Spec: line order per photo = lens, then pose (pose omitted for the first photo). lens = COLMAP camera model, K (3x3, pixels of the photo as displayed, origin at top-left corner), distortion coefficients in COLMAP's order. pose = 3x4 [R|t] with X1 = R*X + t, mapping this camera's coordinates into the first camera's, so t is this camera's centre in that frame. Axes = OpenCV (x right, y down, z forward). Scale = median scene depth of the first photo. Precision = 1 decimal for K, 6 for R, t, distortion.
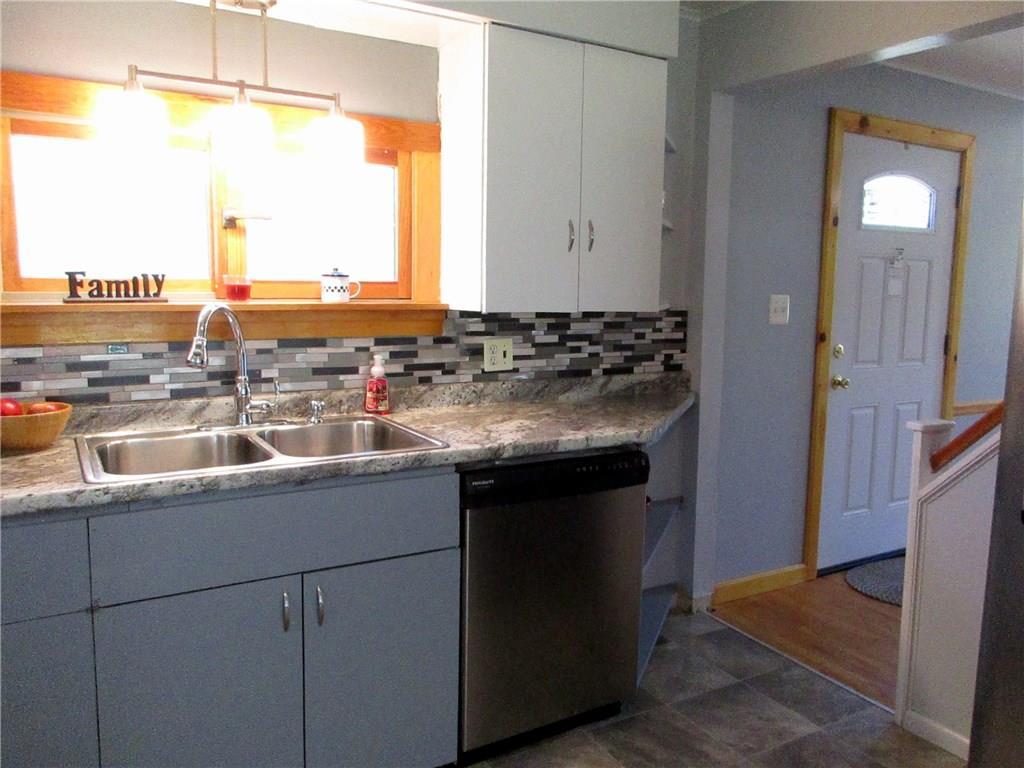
lens RADIAL K [[806.3, 0, 508.2], [0, 806.3, 382.3], [0, 0, 1]] dist [0.003281, 0.003068]
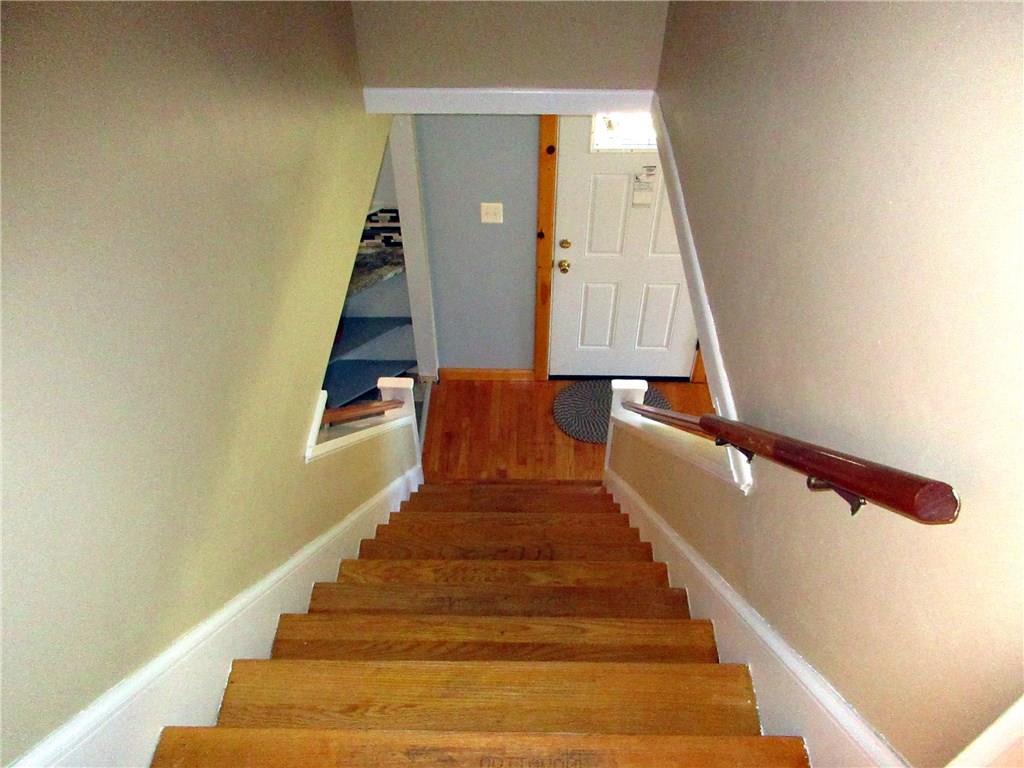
lens RADIAL K [[806.3, 0, 508.2], [0, 806.3, 382.3], [0, 0, 1]] dist [0.003281, 0.003068]
pose [[0.853447, 0.361436, -0.375490, 0.977175], [-0.046210, 0.770101, 0.636246, -0.724914], [0.519128, -0.525651, 0.673942, 0.043222]]
